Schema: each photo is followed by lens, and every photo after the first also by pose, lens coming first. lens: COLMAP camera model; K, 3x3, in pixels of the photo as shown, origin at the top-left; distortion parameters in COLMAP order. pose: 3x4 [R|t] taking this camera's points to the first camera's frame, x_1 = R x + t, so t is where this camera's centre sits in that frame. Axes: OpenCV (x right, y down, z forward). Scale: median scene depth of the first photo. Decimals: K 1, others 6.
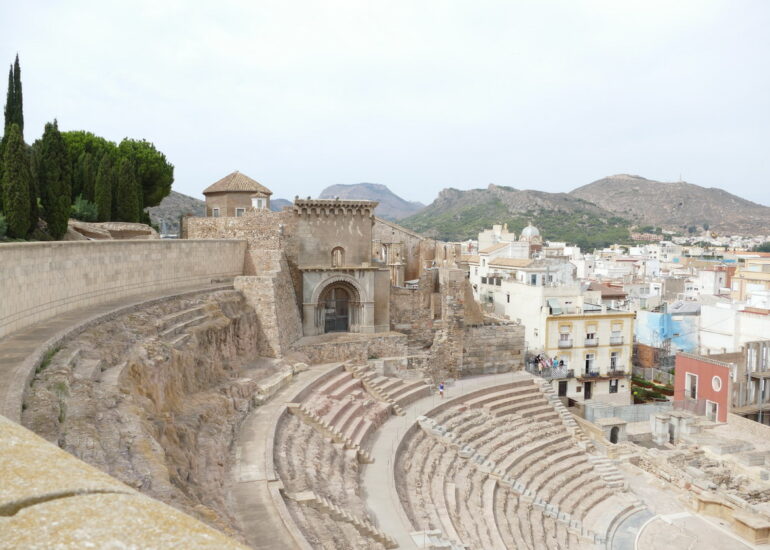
lens RADIAL K [[585.3, 0, 382.7], [0, 585.3, 271.3], [0, 0, 1]] dist [-0.021362, 0.012293]
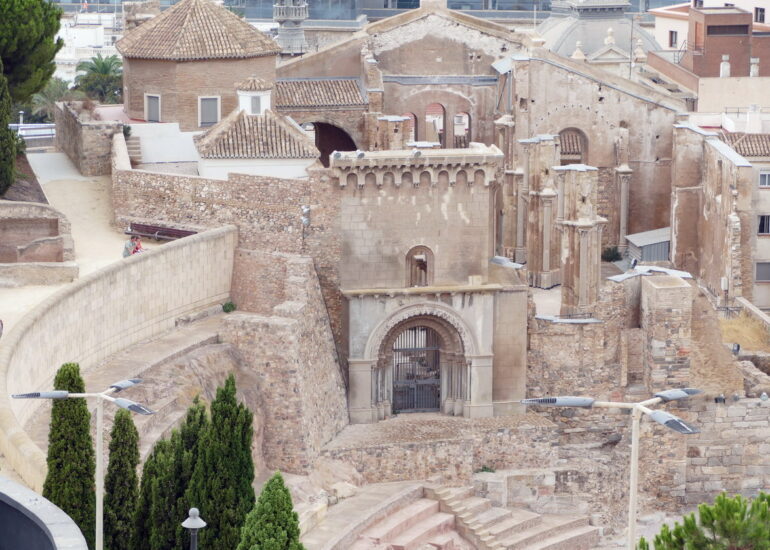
lens RADIAL K [[2994.8, 0, 385.3], [0, 2994.8, 274.5], [0, 0, 1]] dist [0.097047, 0.000000]
pose [[0.990649, 0.024707, -0.134182, 0.232372], [-0.005167, 0.989556, 0.144057, -0.377950], [0.136339, -0.142017, 0.980430, -1.471253]]
